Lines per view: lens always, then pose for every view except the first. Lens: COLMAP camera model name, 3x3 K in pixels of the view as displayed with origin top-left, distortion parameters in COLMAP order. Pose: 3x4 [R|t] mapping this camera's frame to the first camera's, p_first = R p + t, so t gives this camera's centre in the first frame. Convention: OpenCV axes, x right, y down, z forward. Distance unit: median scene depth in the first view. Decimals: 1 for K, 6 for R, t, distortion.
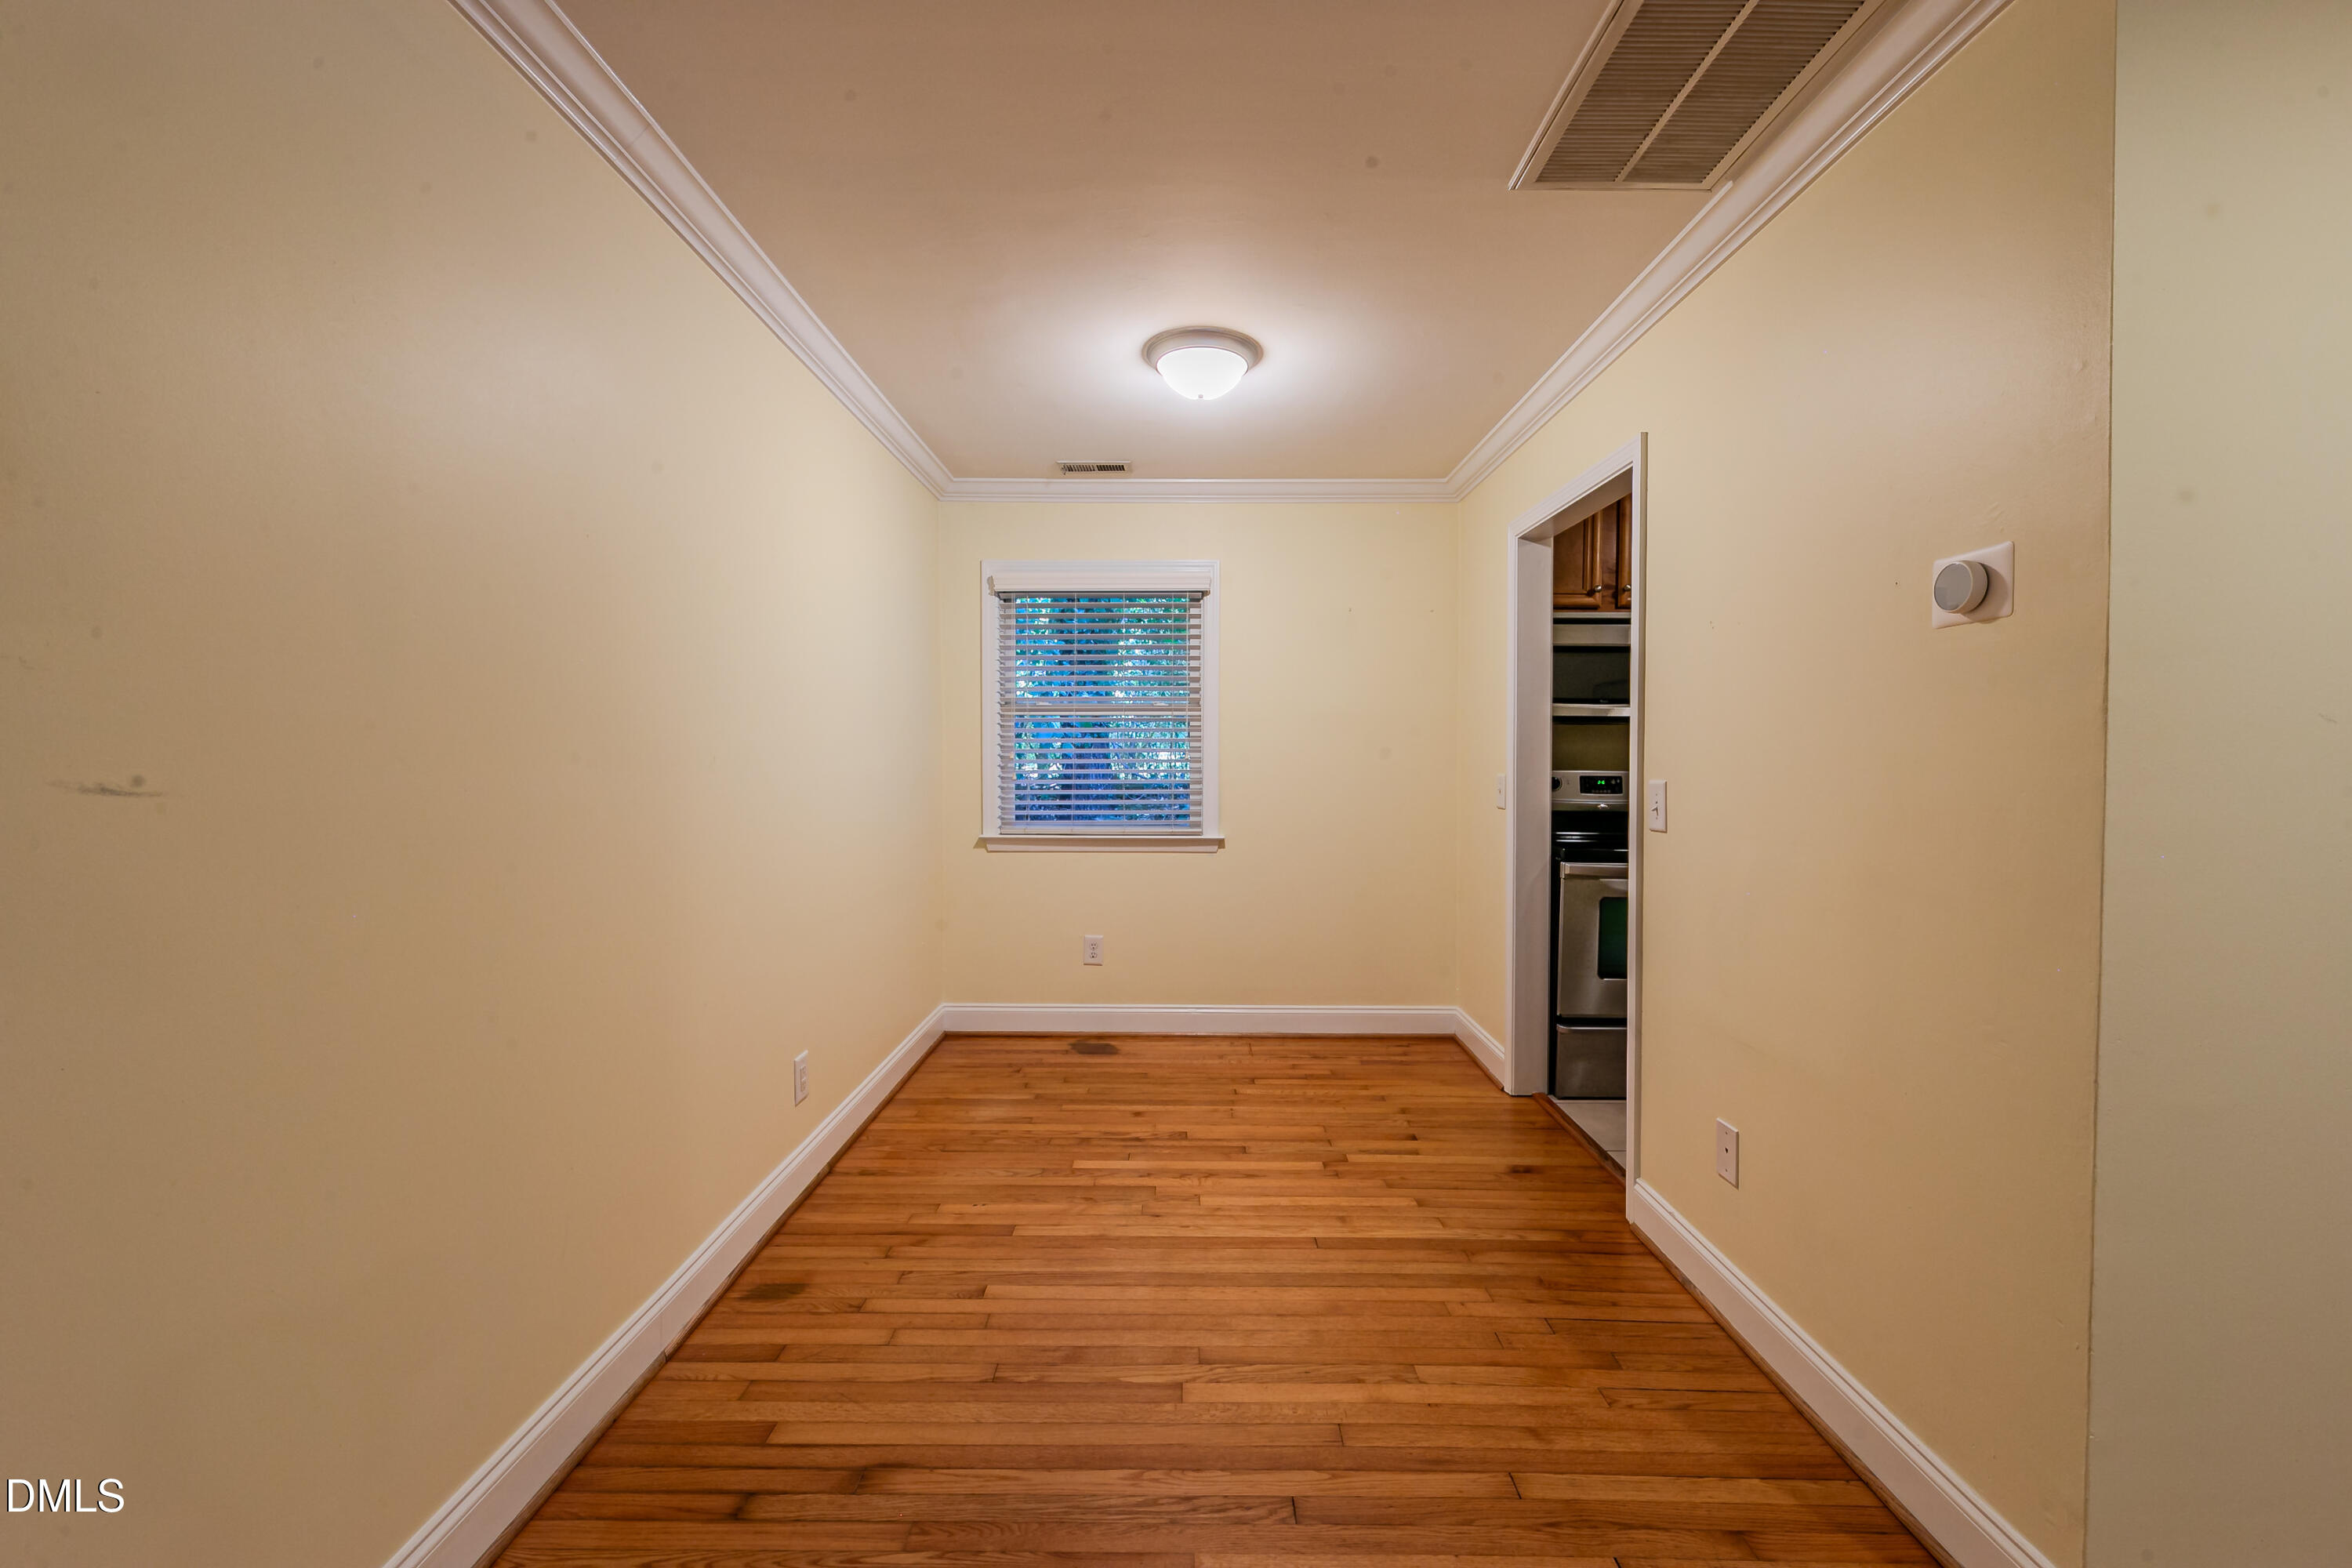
lens RADIAL K [[945.6, 0, 1183.3], [0, 945.6, 785.8], [0, 0, 1]] dist [0.005890, -0.003410]
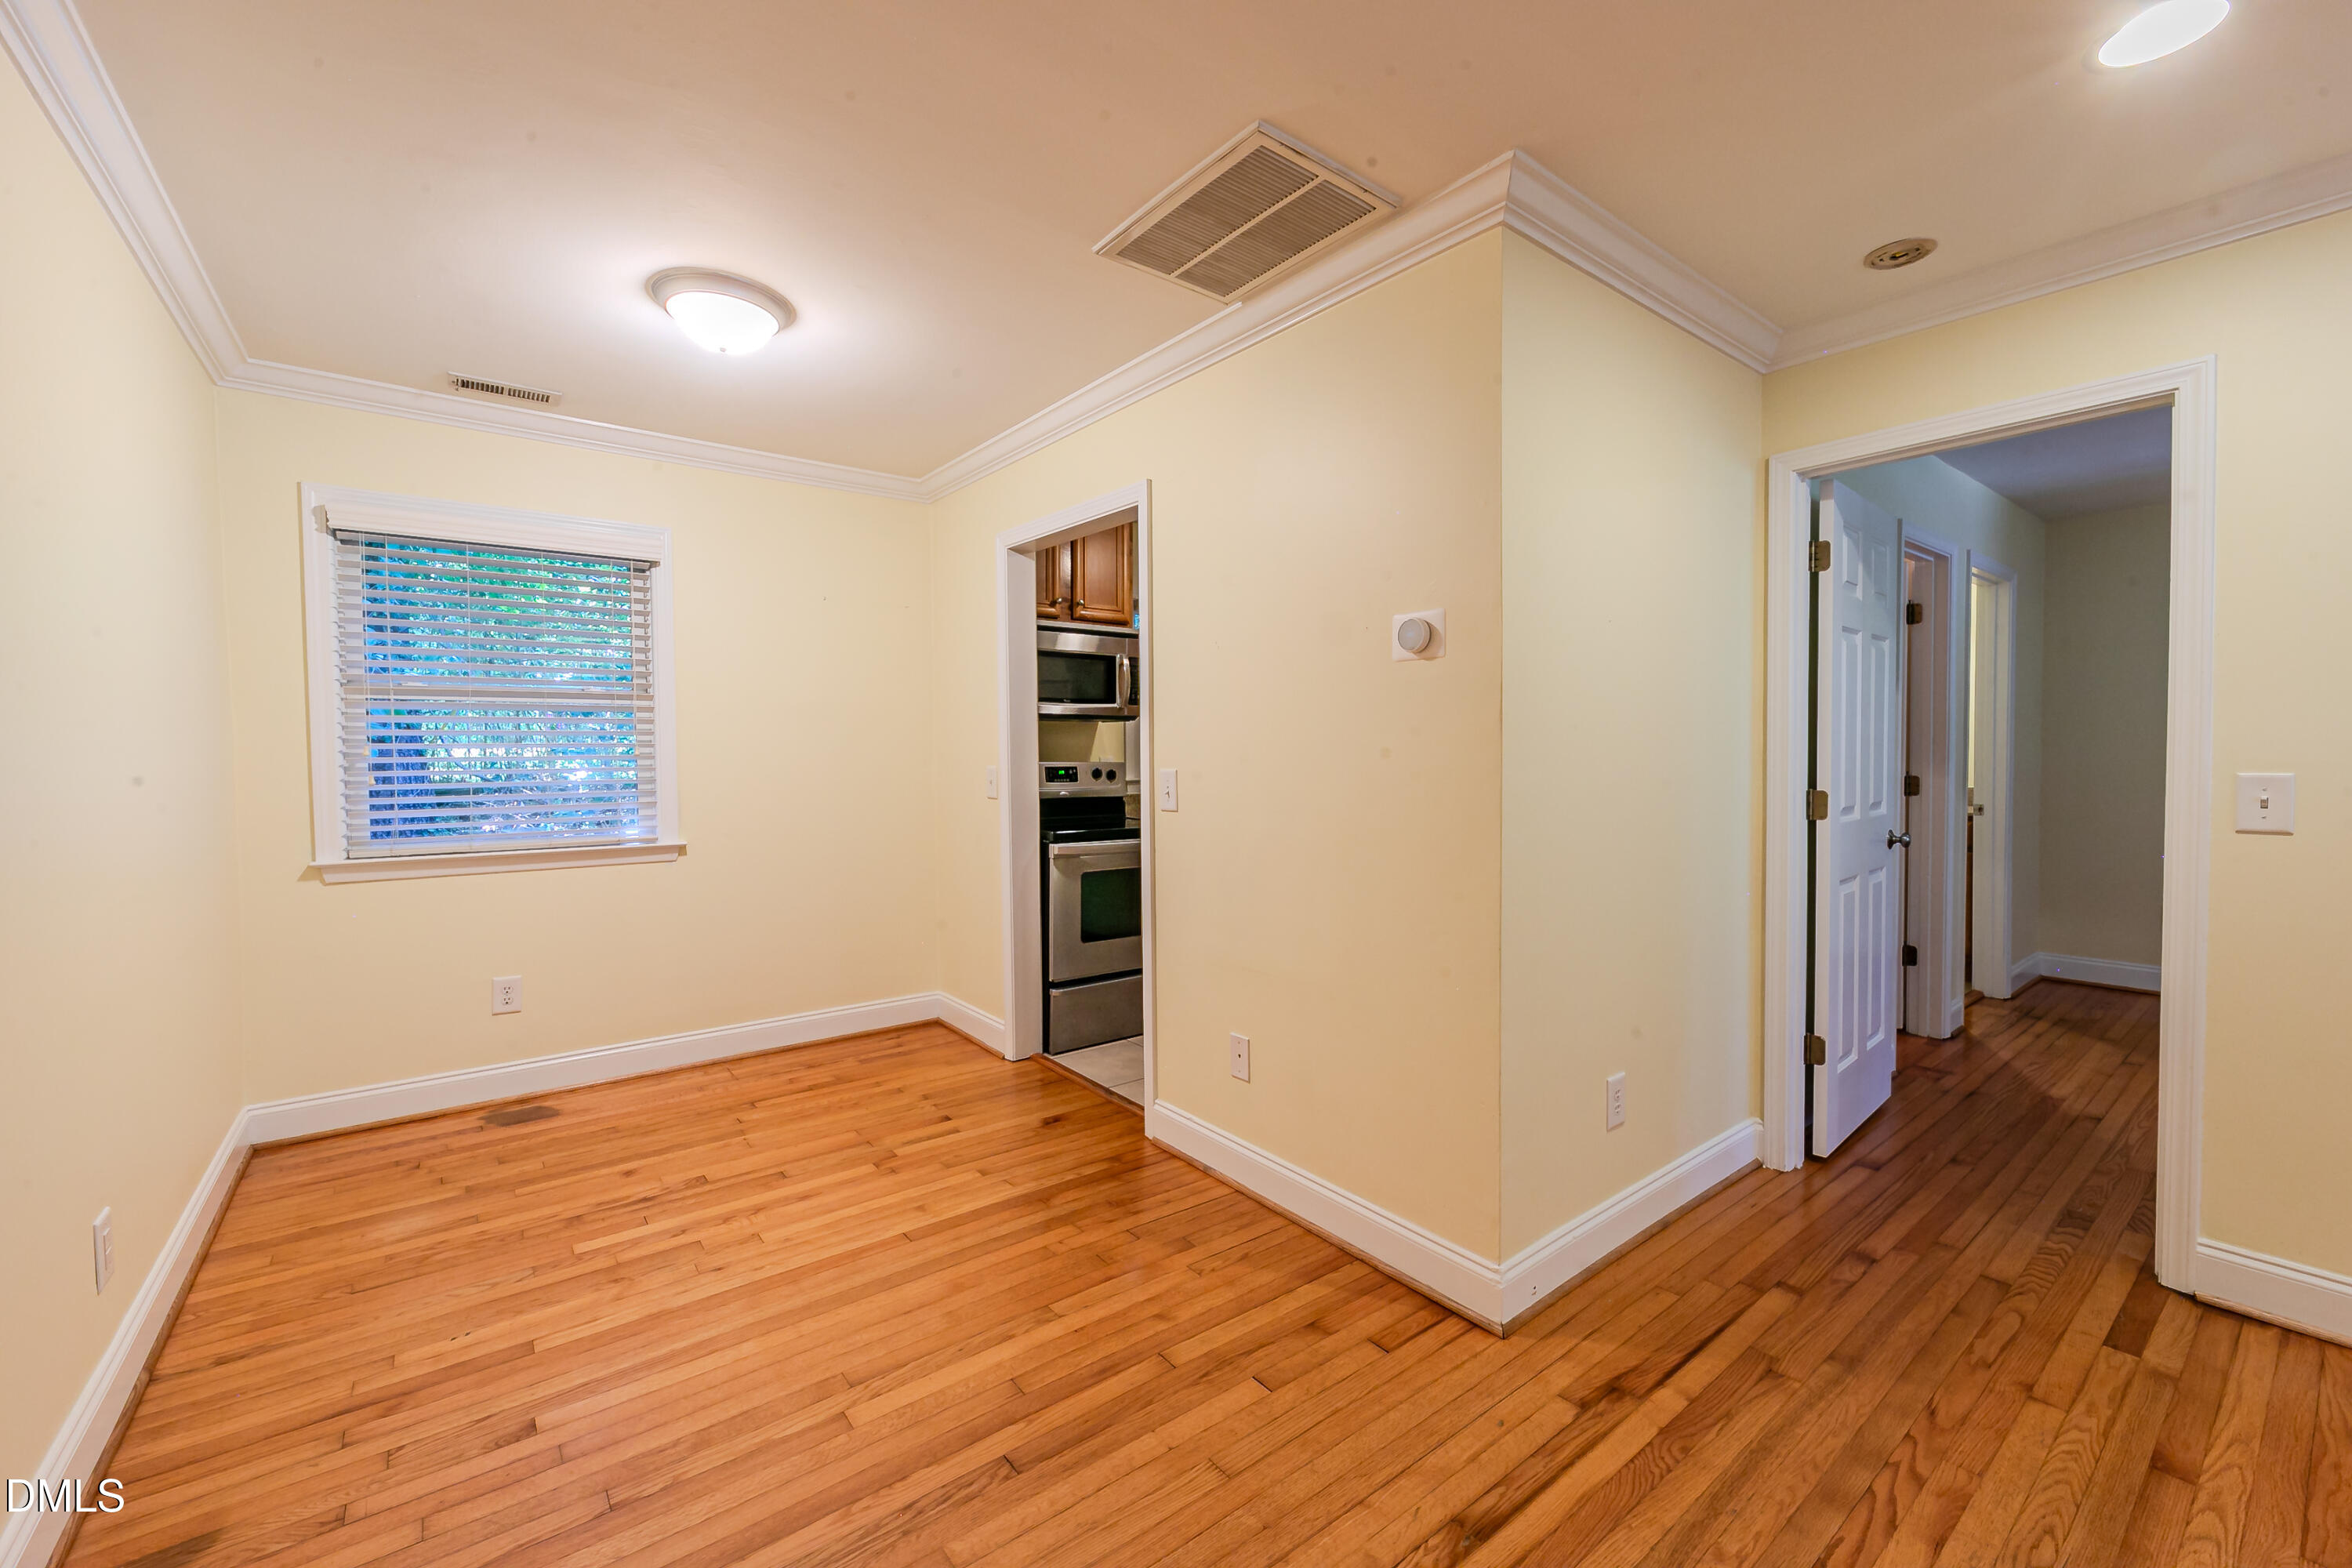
lens RADIAL K [[945.6, 0, 1182.3], [0, 945.6, 785.6], [0, 0, 1]] dist [0.005890, -0.003410]
pose [[0.785933, -0.028586, 0.617651, -0.218440], [0.024523, 0.999586, 0.015059, -0.002058], [-0.617826, 0.003312, 0.786308, 0.029629]]
